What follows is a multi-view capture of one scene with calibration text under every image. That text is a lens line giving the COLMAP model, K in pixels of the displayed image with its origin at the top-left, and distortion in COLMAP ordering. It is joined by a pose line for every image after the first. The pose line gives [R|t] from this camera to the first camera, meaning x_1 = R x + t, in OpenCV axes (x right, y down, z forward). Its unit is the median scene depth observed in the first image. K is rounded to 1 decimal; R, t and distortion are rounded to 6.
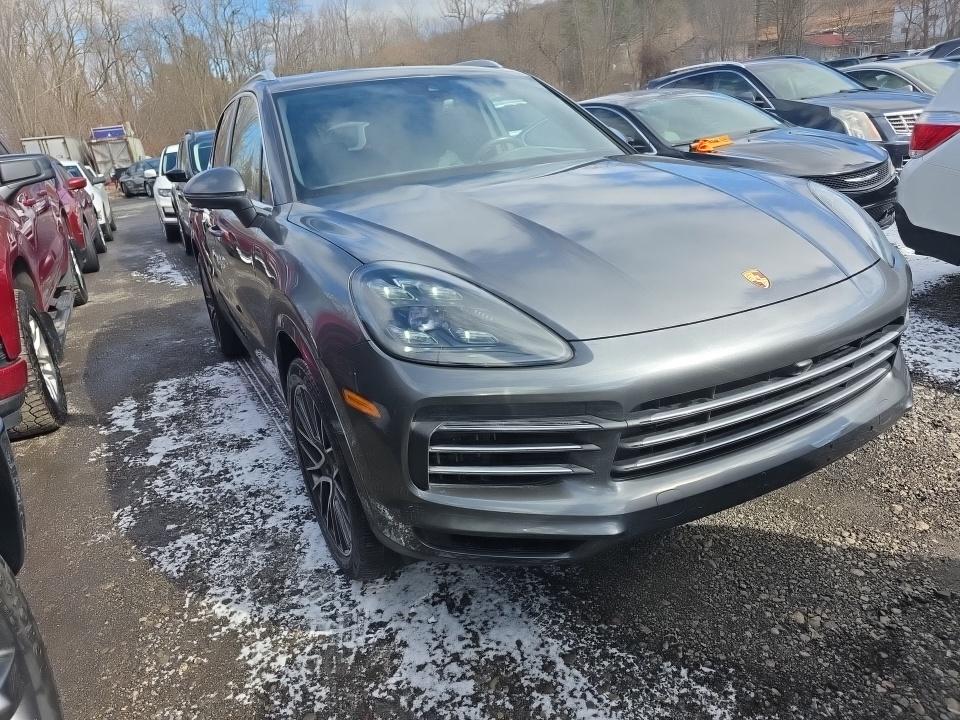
lens RADIAL K [[653.1, 0, 483.7], [0, 653.1, 362.1], [0, 0, 1]] dist [0.047893, -0.033207]
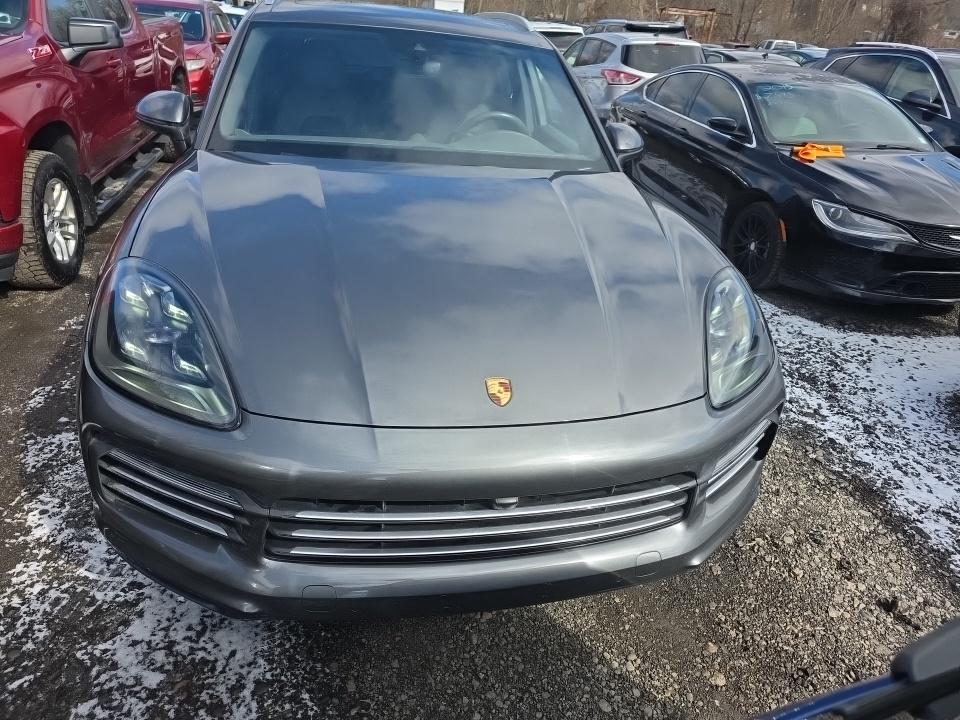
lens RADIAL K [[653.1, 0, 486.8], [0, 653.1, 355.1], [0, 0, 1]] dist [0.047893, -0.033207]
pose [[0.945368, 0.280826, -0.165577, 0.442778], [-0.259618, 0.955710, 0.138628, -0.242132], [0.197174, -0.088068, 0.976405, 0.120456]]
